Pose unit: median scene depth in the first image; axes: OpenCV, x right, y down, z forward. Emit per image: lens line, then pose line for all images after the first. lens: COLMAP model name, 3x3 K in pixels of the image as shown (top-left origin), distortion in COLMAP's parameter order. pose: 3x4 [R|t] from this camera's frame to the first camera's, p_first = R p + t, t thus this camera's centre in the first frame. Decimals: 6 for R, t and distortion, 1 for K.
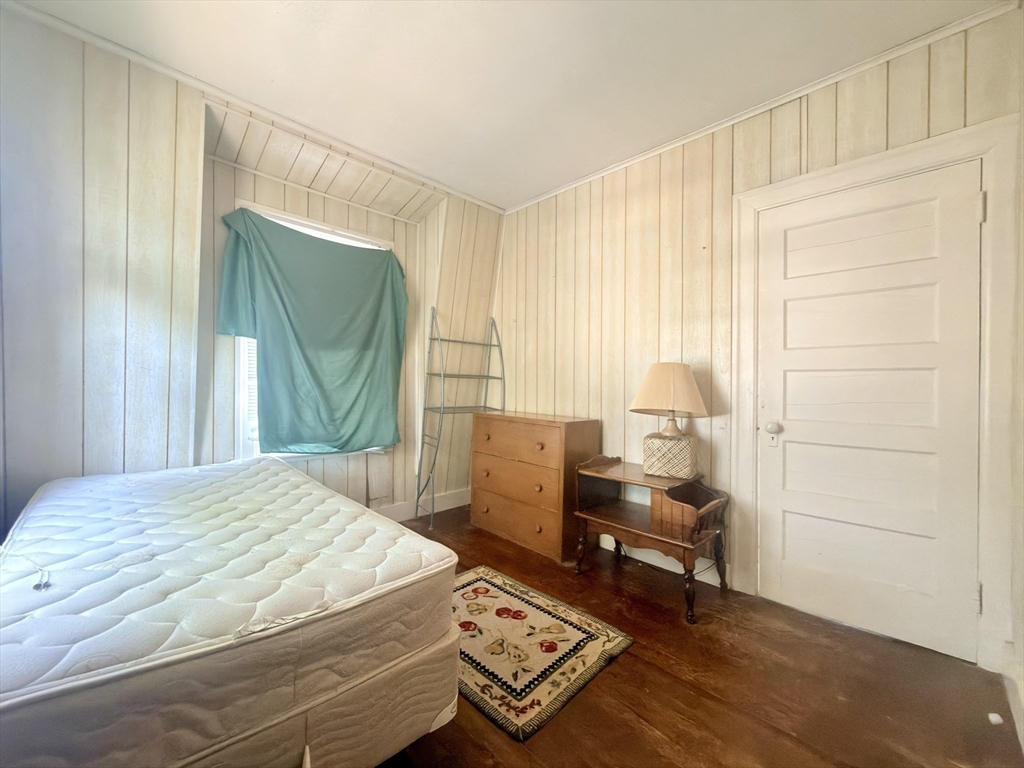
lens RADIAL K [[405.4, 0, 515.2], [0, 405.4, 385.0], [0, 0, 1]] dist [-0.002862, 0.000580]
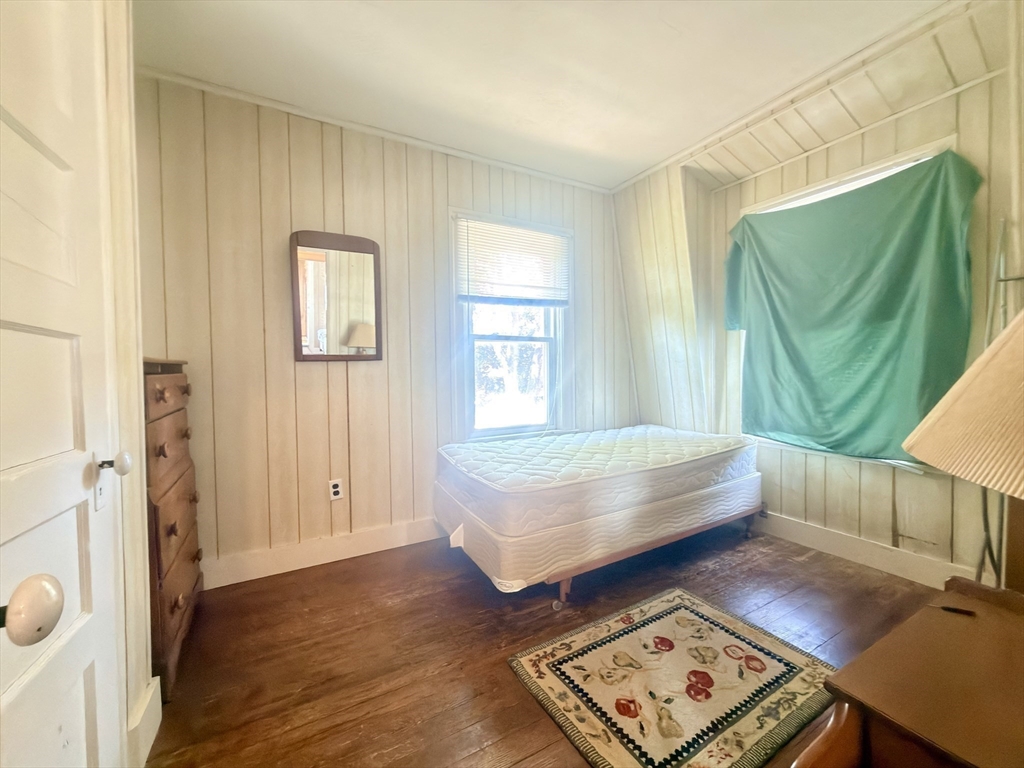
lens RADIAL K [[405.4, 0, 515.0], [0, 405.4, 382.3], [0, 0, 1]] dist [-0.002862, 0.000580]
pose [[-0.263957, 0.017769, -0.964371, 0.692081], [0.007435, 0.999838, 0.016388, 0.007121], [0.964506, -0.002844, -0.264046, 0.788456]]
